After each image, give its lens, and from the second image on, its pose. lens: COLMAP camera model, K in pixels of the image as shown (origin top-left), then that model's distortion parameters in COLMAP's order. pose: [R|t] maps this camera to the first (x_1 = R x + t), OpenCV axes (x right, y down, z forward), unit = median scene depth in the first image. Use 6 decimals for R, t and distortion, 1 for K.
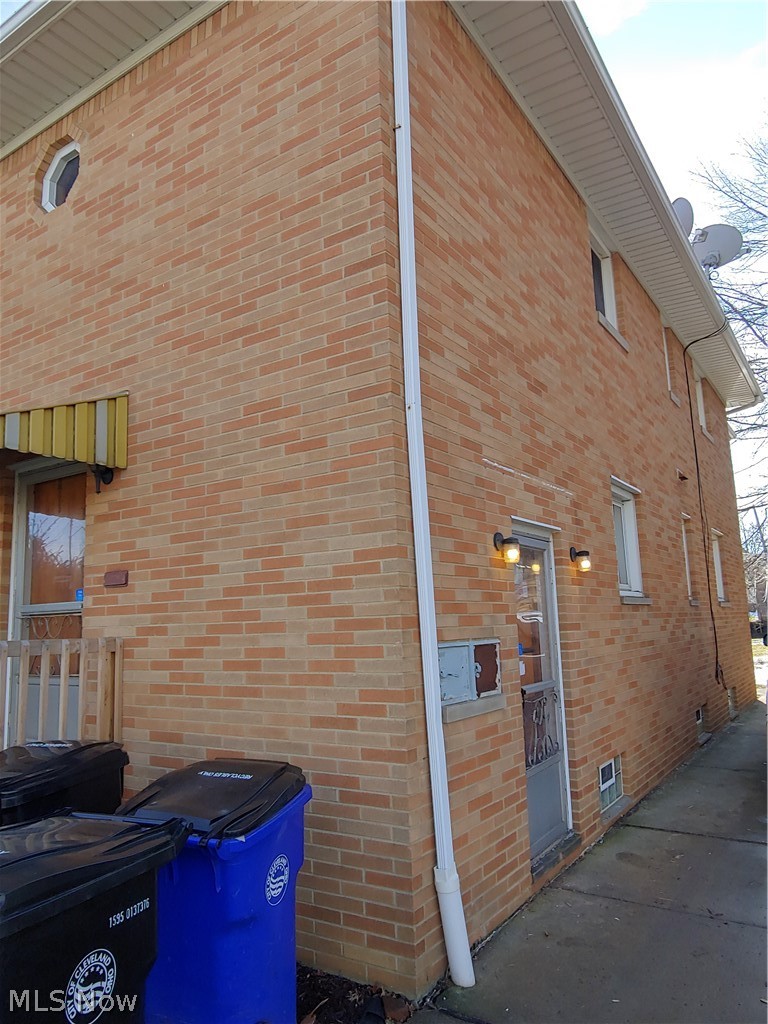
lens RADIAL K [[726.7, 0, 381.3], [0, 726.7, 513.8], [0, 0, 1]] dist [-0.023235, 0.028283]
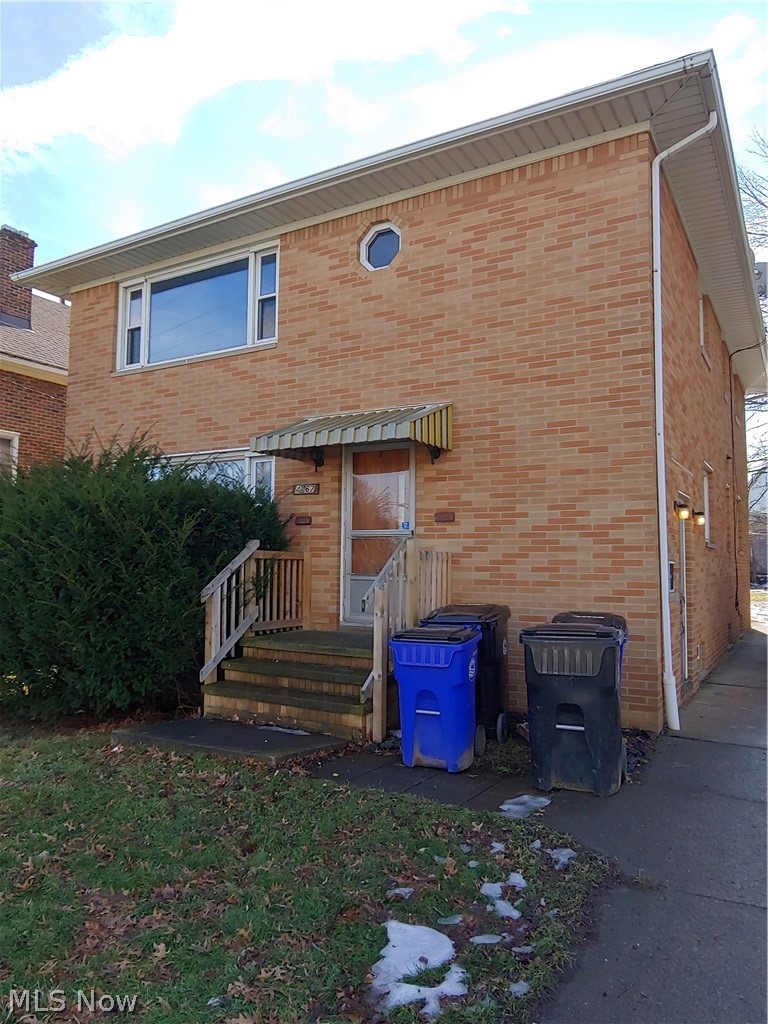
lens RADIAL K [[726.7, 0, 388.5], [0, 726.7, 512.4], [0, 0, 1]] dist [-0.023235, 0.028283]
pose [[0.997212, 0.045800, 0.058909, -0.640224], [-0.050341, 0.995677, 0.078054, -0.048091], [-0.055079, -0.080802, 0.995207, -0.699889]]
